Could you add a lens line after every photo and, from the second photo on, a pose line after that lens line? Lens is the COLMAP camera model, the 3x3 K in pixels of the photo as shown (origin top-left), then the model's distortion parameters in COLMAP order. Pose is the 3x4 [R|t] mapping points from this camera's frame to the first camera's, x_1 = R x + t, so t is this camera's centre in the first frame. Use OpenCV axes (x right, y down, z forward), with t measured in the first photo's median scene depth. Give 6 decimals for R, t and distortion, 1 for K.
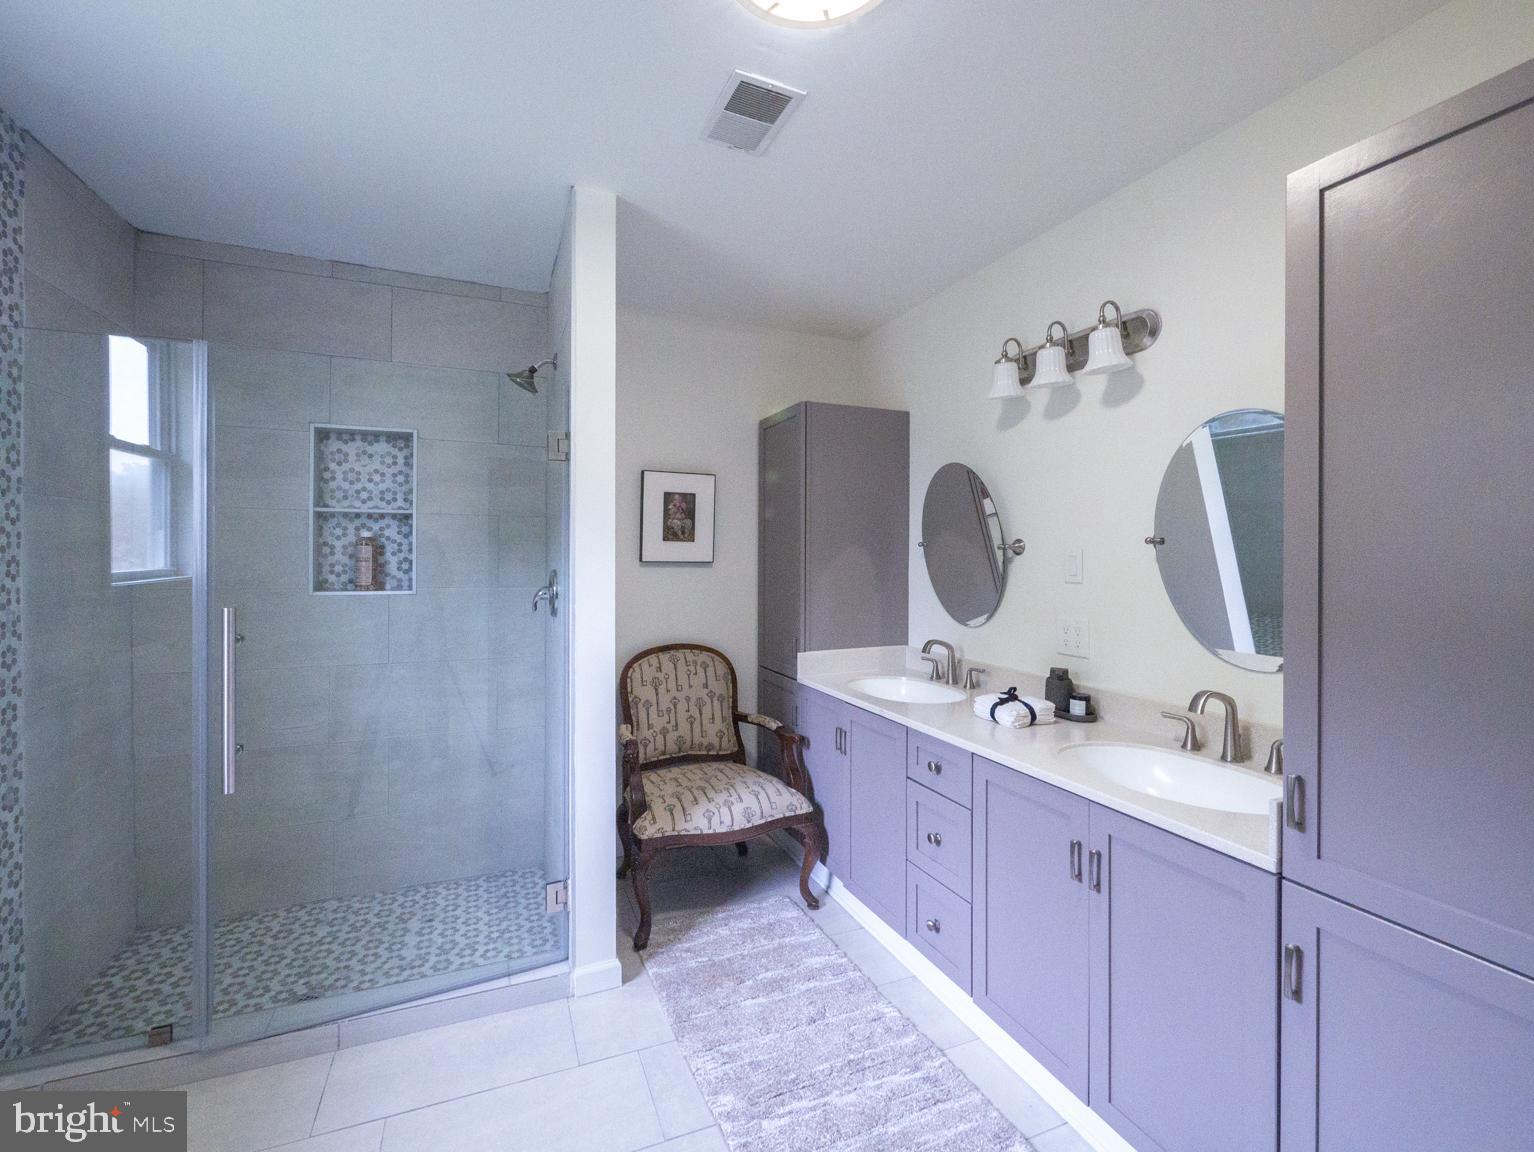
lens RADIAL K [[666.1, 0, 767.5], [0, 666.1, 556.8], [0, 0, 1]] dist [-0.001795, -0.000085]
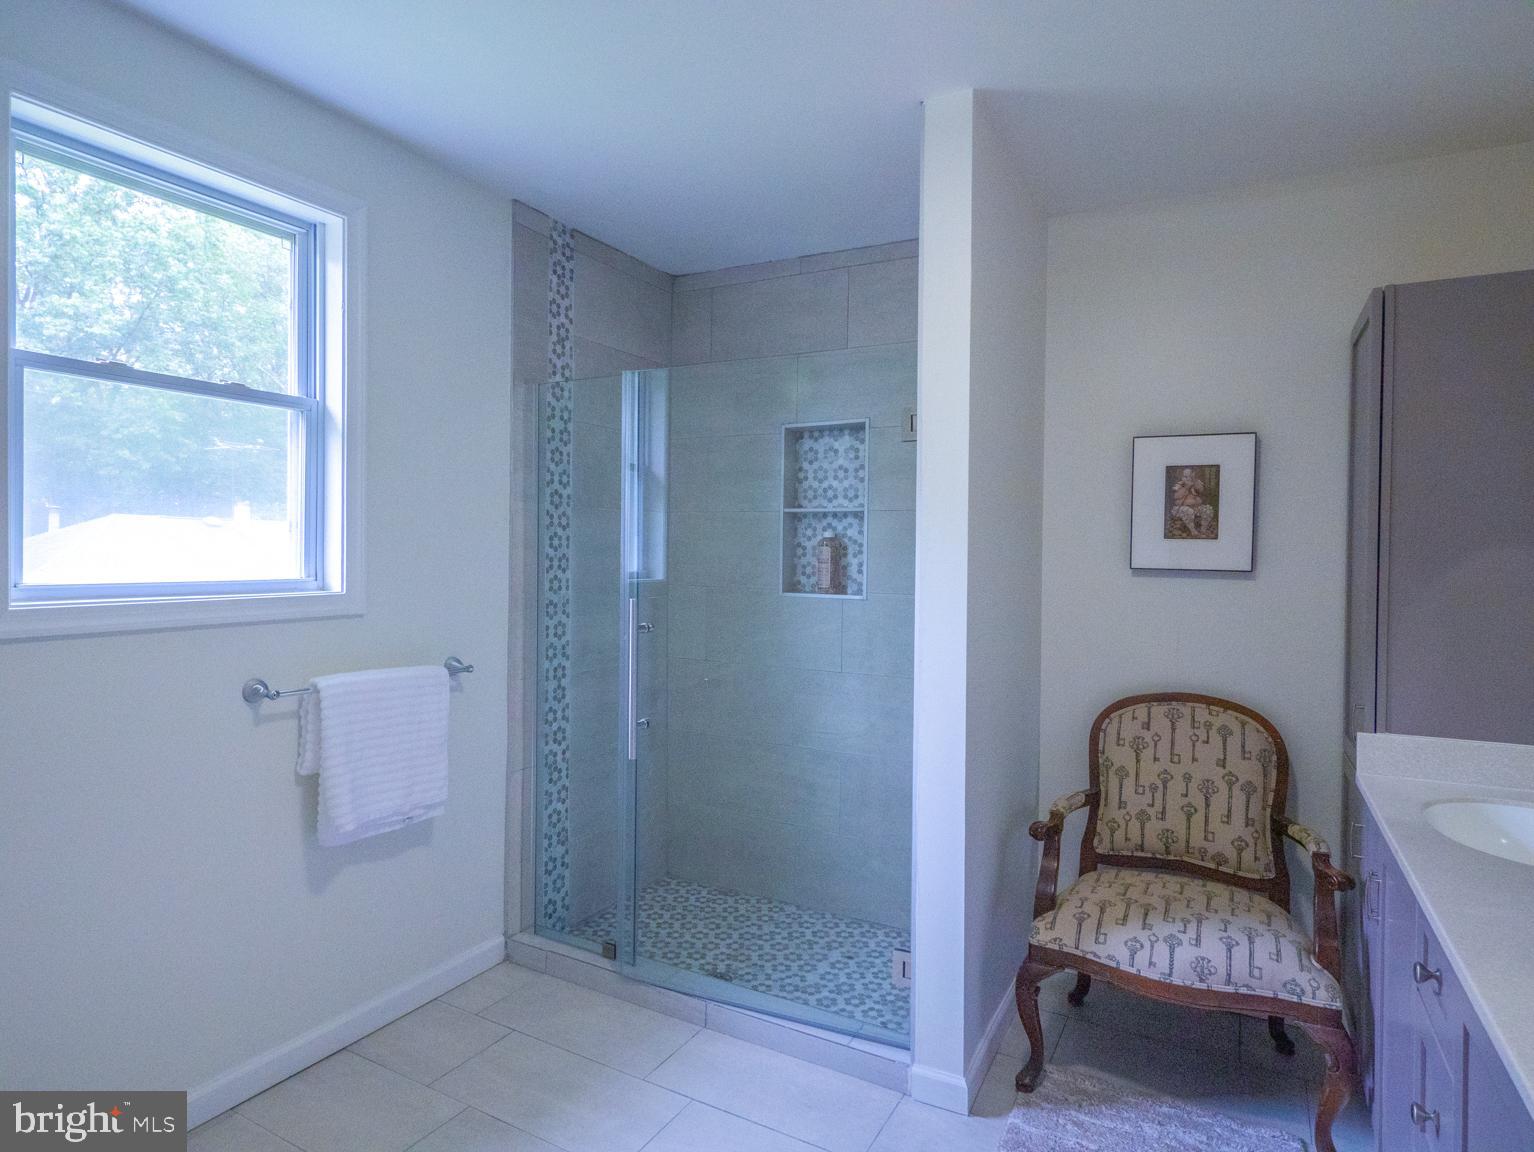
lens RADIAL K [[896.9, 0, 763.7], [0, 896.9, 565.7], [0, 0, 1]] dist [0.002420, 0.002496]
pose [[0.622721, 0.013051, -0.782335, 0.359841], [-0.012925, 0.999896, 0.006393, 0.003901], [0.782338, 0.006131, 0.622825, 0.134567]]
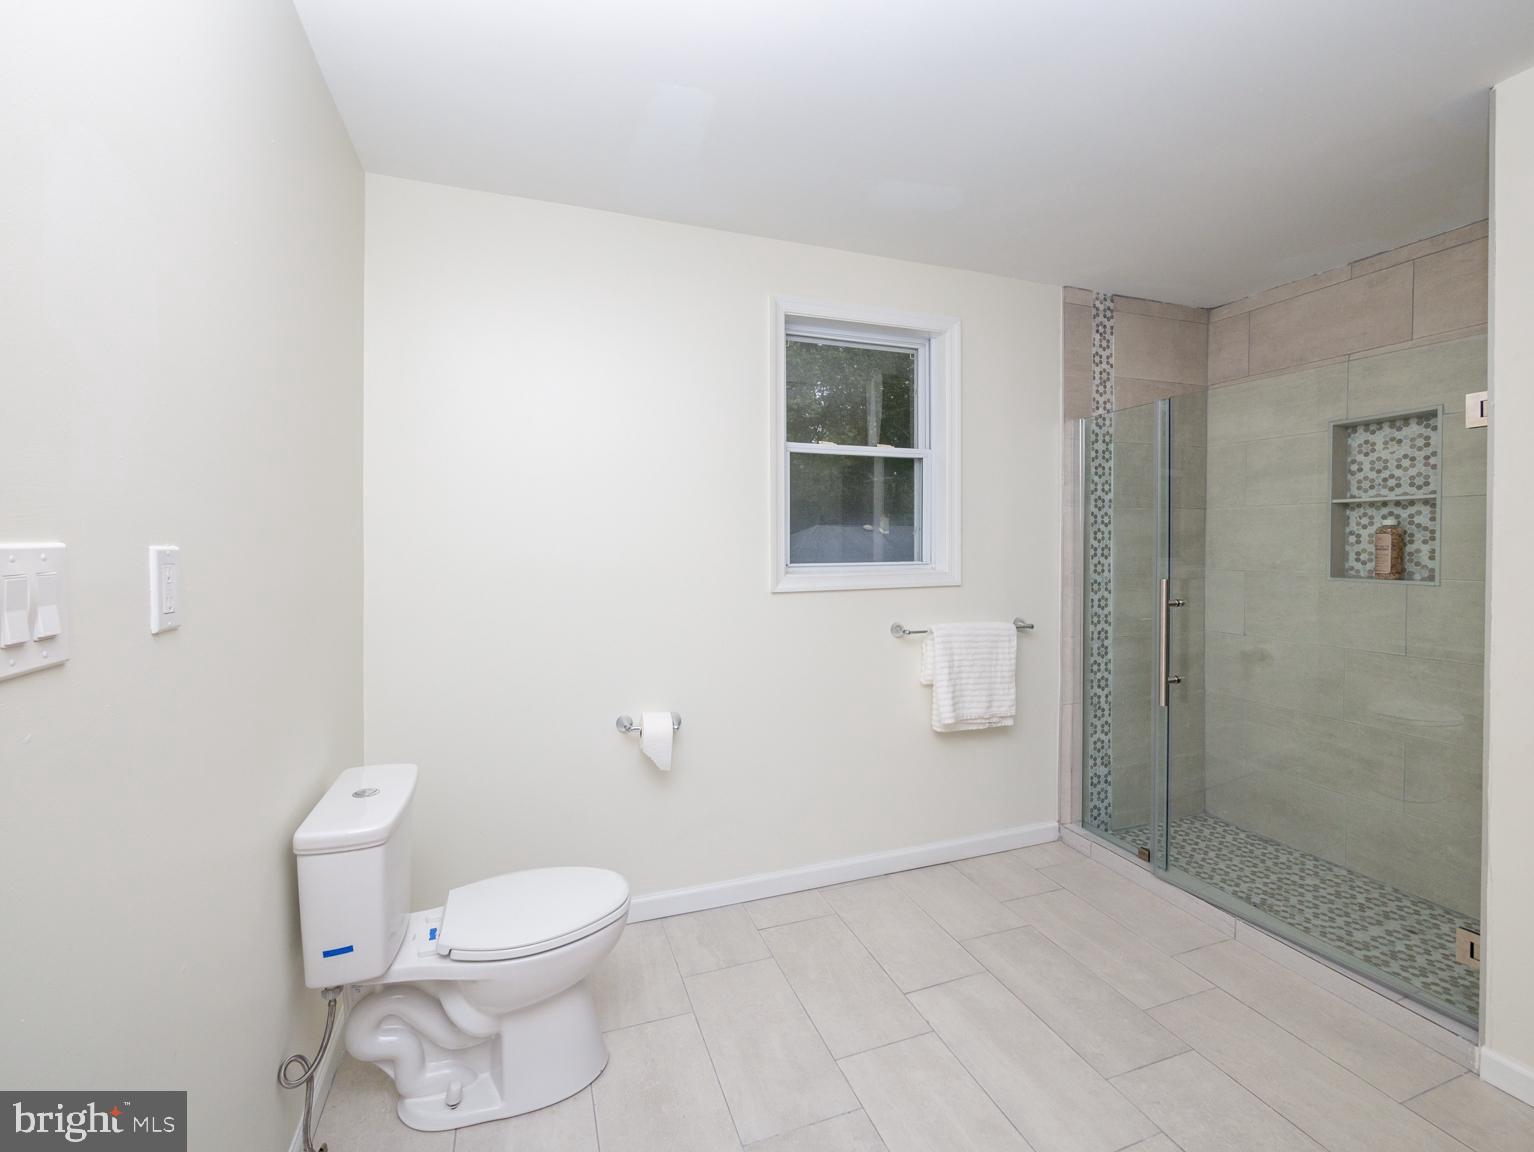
lens RADIAL K [[666.5, 0, 745.8], [0, 666.5, 557.6], [0, 0, 1]] dist [-0.001693, 0.000022]
pose [[-0.059214, 0.014307, -0.998143, 0.460372], [-0.001679, 0.999894, 0.014432, 0.006180], [0.998244, 0.002530, -0.059184, 0.111032]]
